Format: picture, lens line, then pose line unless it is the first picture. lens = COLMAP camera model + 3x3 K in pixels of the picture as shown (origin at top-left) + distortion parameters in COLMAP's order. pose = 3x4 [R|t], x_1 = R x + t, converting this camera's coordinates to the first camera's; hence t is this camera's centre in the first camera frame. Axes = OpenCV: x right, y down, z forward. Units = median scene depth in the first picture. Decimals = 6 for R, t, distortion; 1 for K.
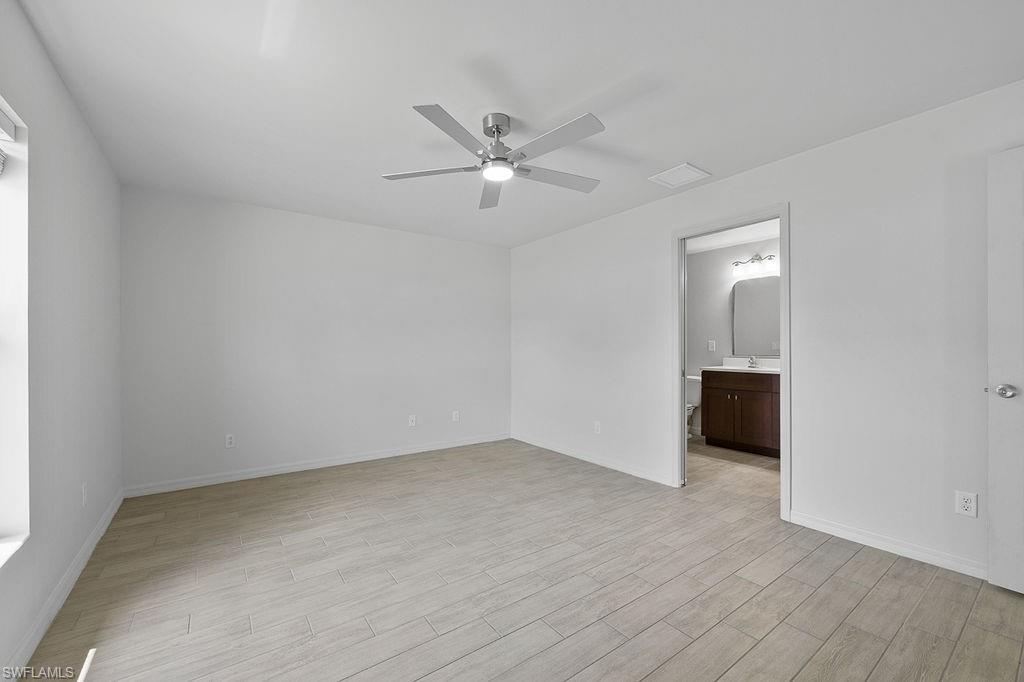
lens RADIAL K [[415.9, 0, 515.6], [0, 415.9, 347.1], [0, 0, 1]] dist [-0.000967, 0.000005]
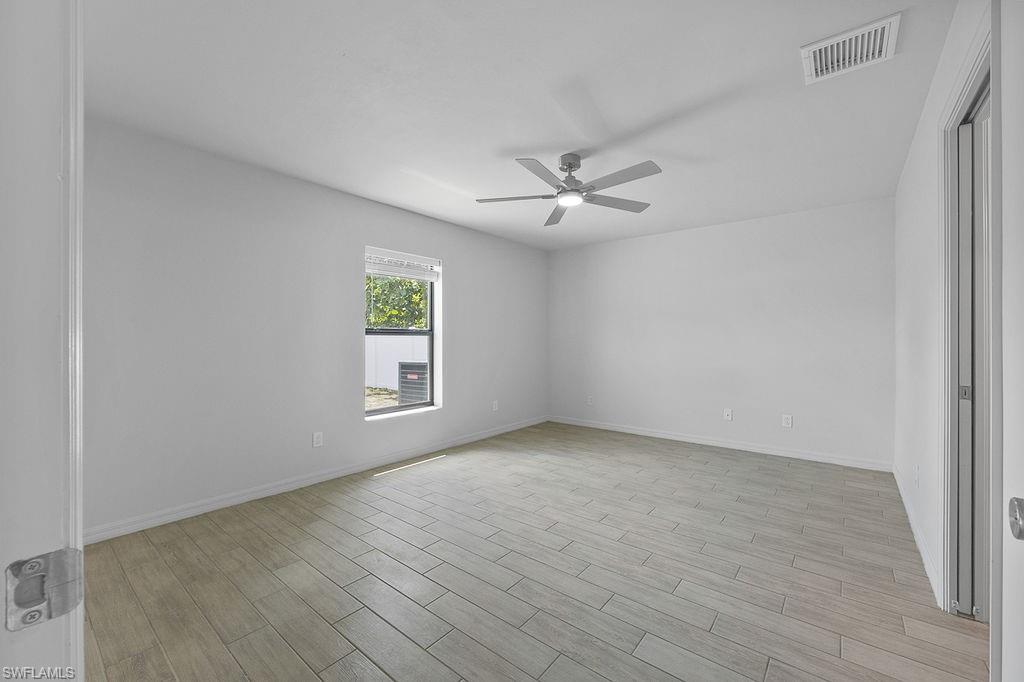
lens RADIAL K [[415.9, 0, 519.8], [0, 415.9, 338.3], [0, 0, 1]] dist [-0.000967, 0.000005]
pose [[0.259359, -0.003594, -0.965774, 0.784949], [0.002592, 0.999992, -0.003025, -0.002770], [0.965778, -0.001719, 0.259366, 0.366912]]
